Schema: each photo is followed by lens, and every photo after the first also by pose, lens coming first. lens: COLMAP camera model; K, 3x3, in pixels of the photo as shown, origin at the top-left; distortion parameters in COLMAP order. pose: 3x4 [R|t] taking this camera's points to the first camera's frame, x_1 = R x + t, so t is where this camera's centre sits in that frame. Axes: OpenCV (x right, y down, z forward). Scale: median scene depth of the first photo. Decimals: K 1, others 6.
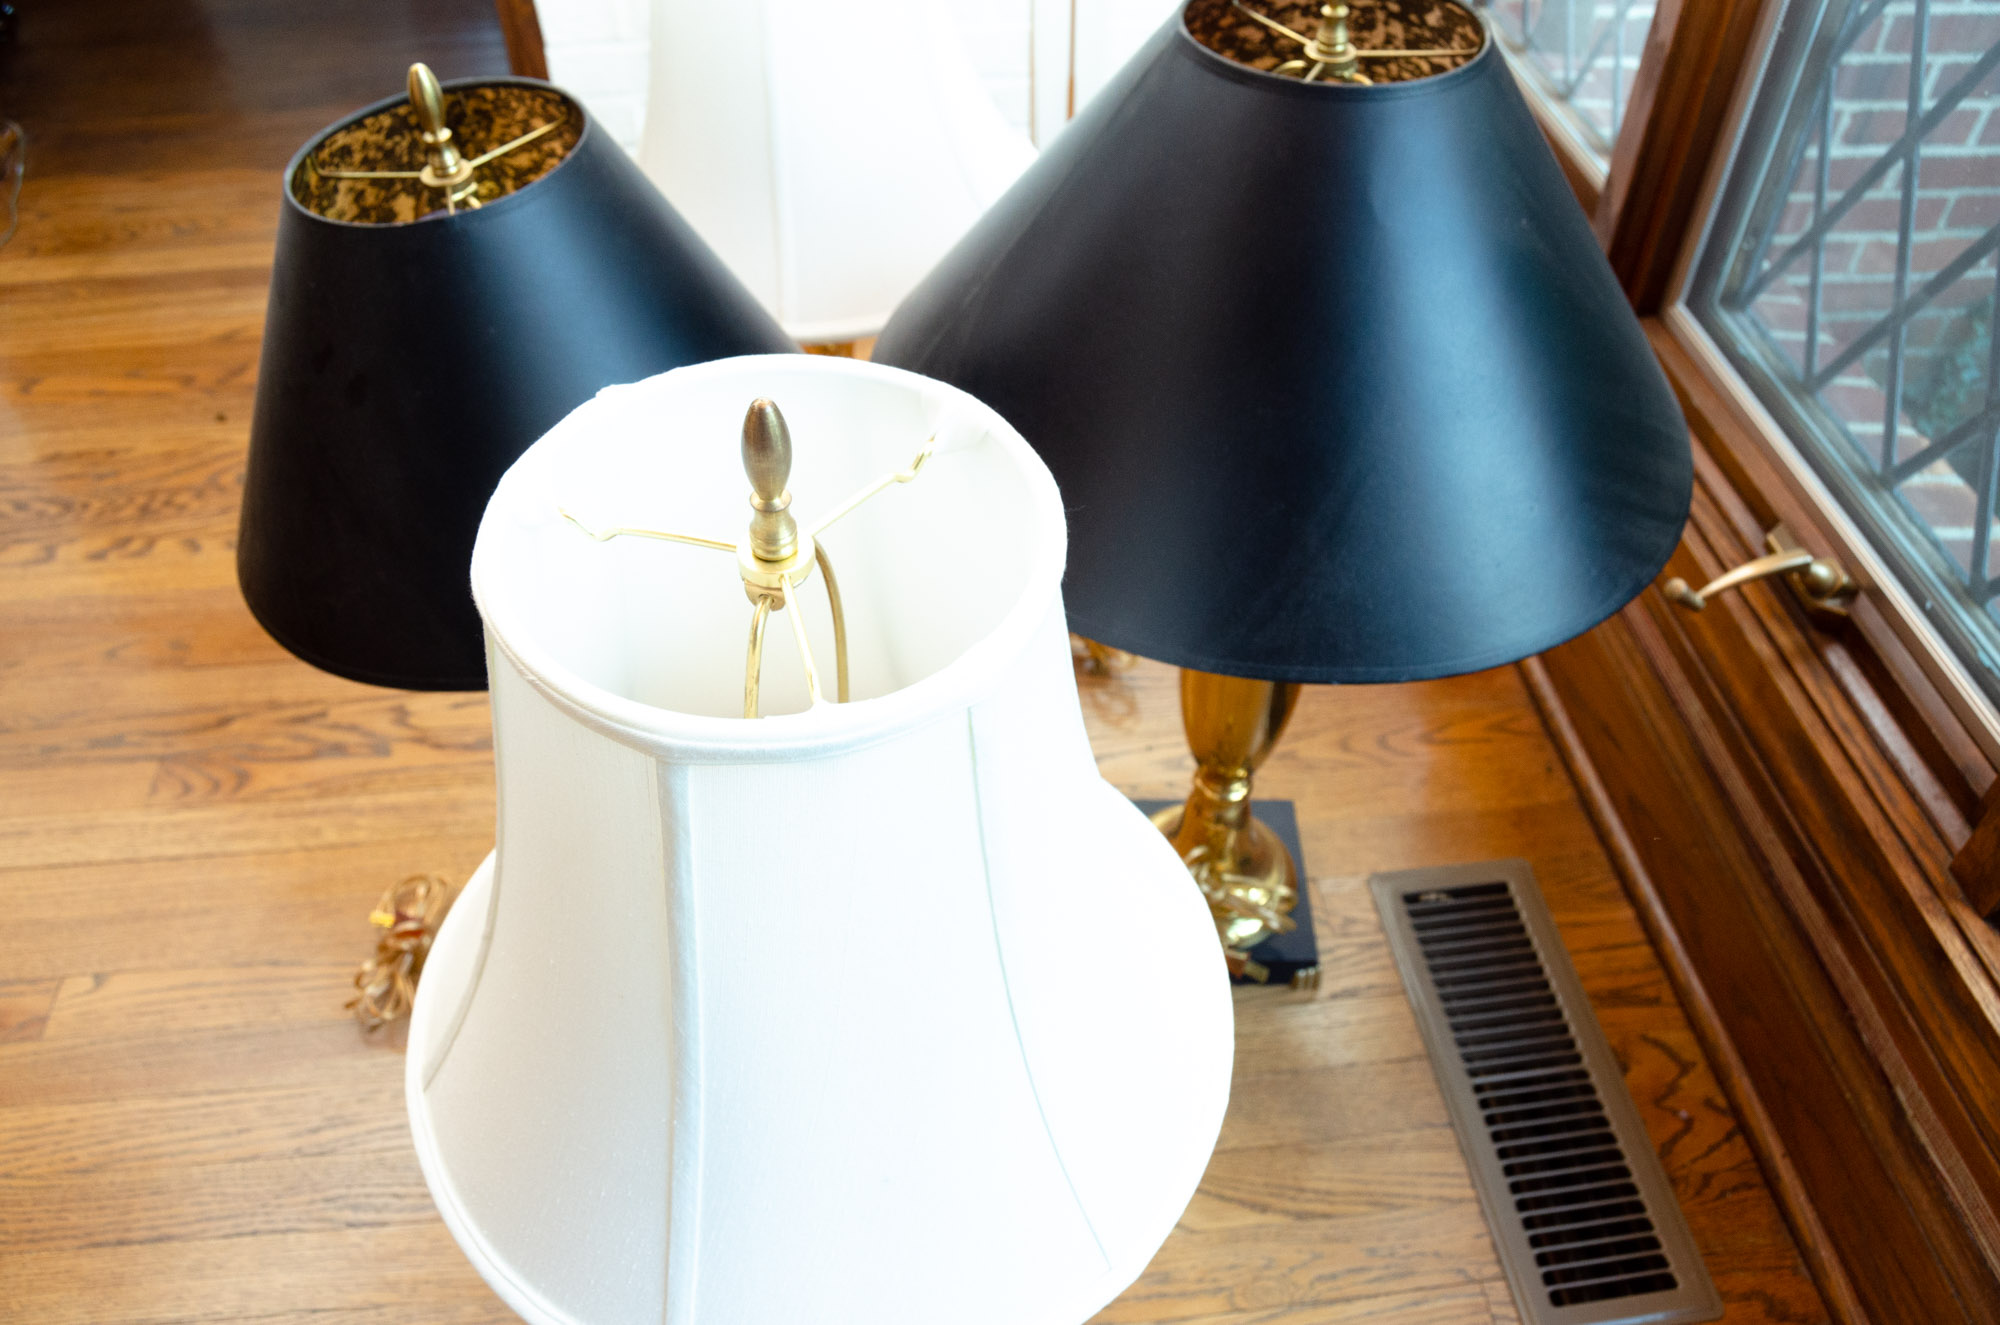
lens RADIAL K [[1553.7, 0, 1000.0], [0, 1553.7, 662.5], [0, 0, 1]] dist [-0.025411, 0.000528]
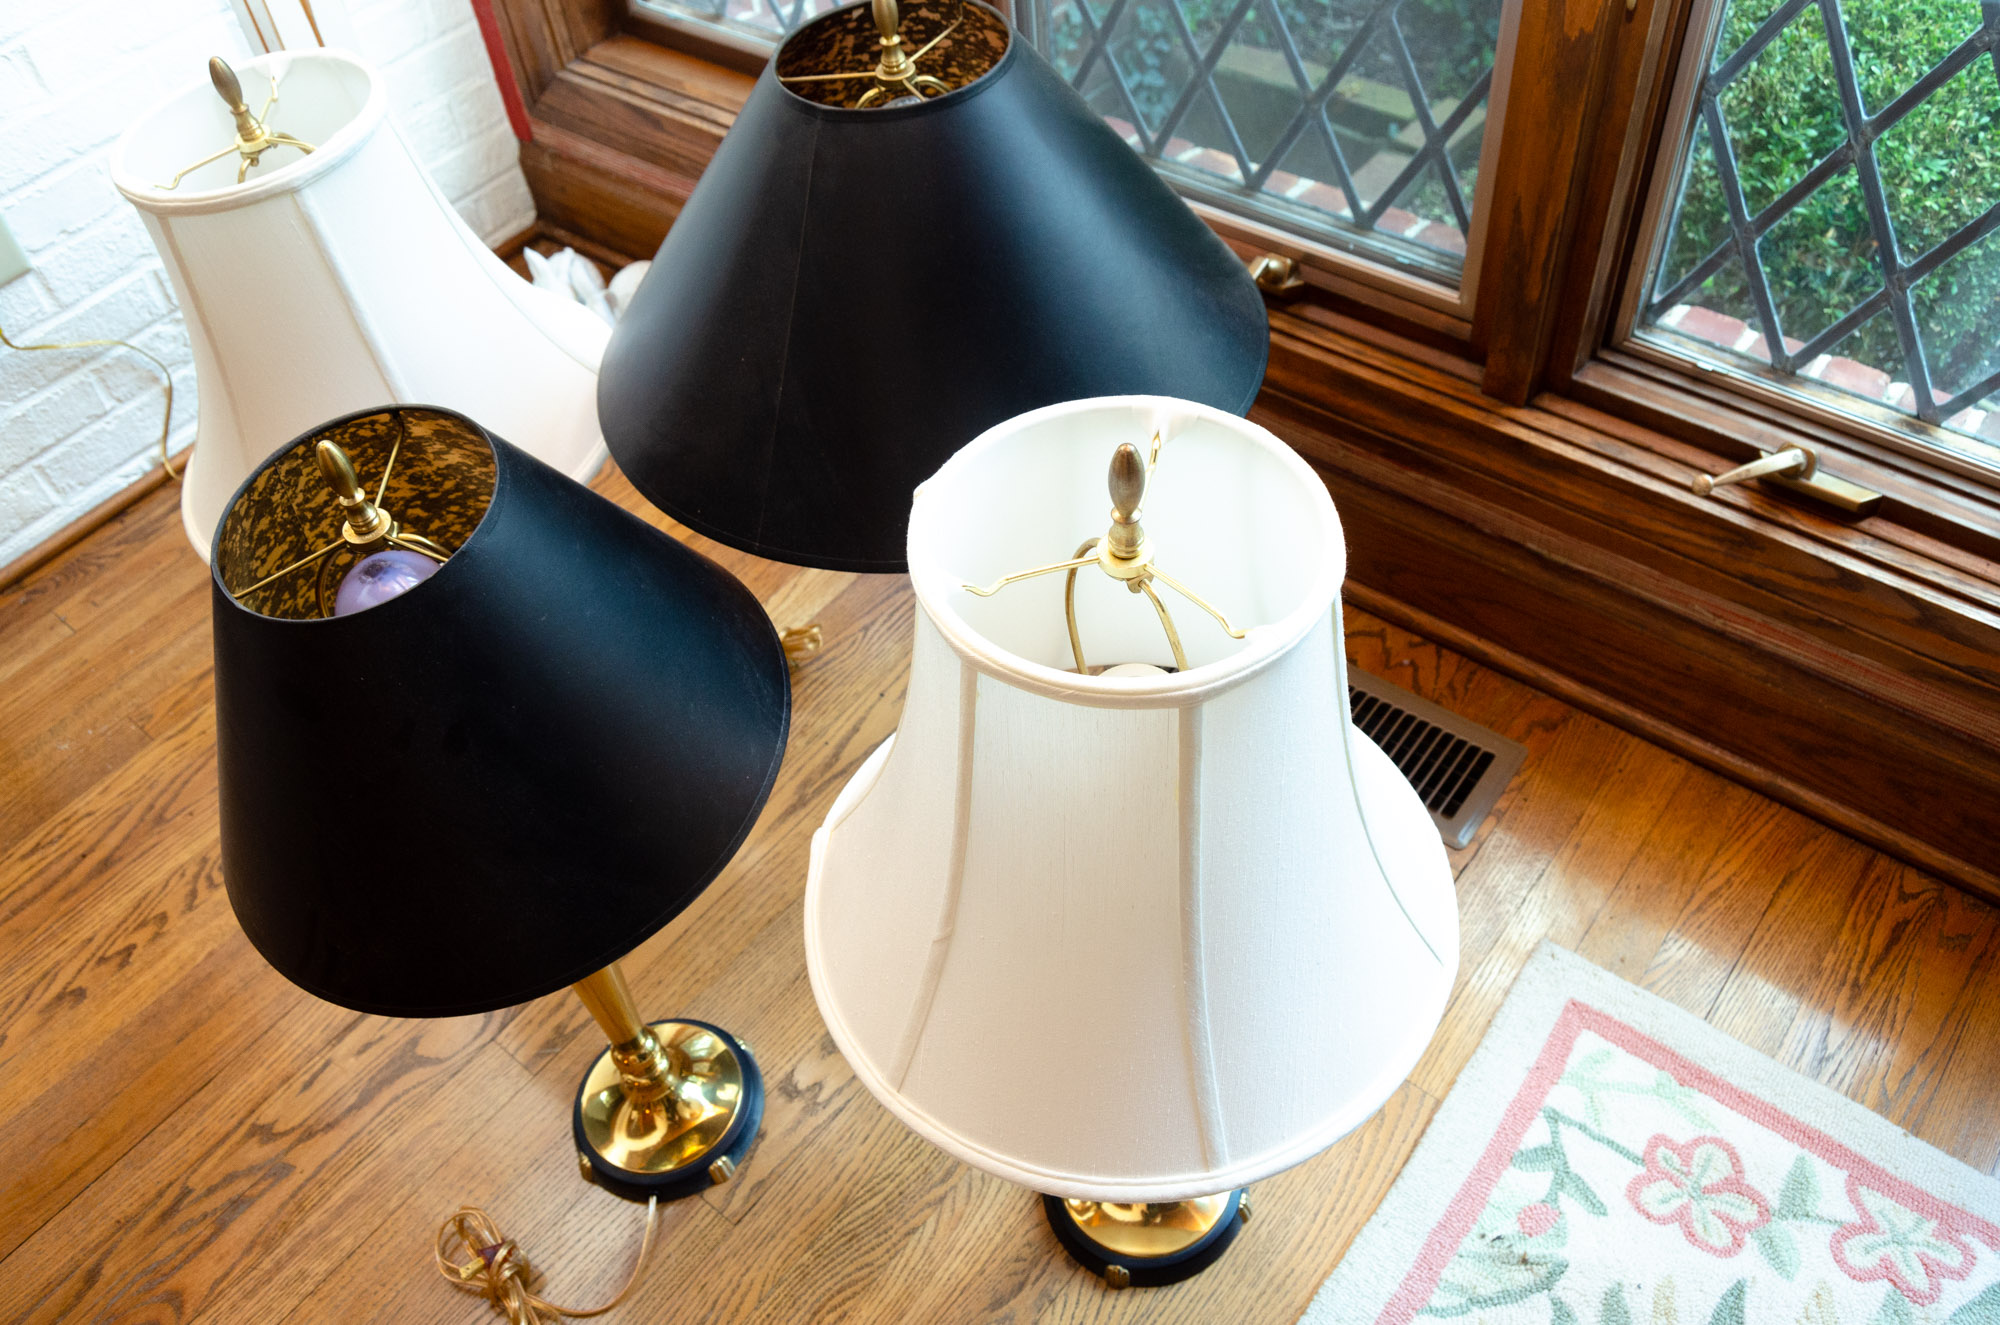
lens RADIAL K [[1599.3, 0, 1000.0], [0, 1599.3, 662.5], [0, 0, 1]] dist [-0.002187, 0.000900]
pose [[0.709048, -0.566443, 0.419992, -0.422737], [0.557735, 0.814936, 0.157514, -0.132270], [-0.431489, 0.122559, 0.893754, -0.094922]]
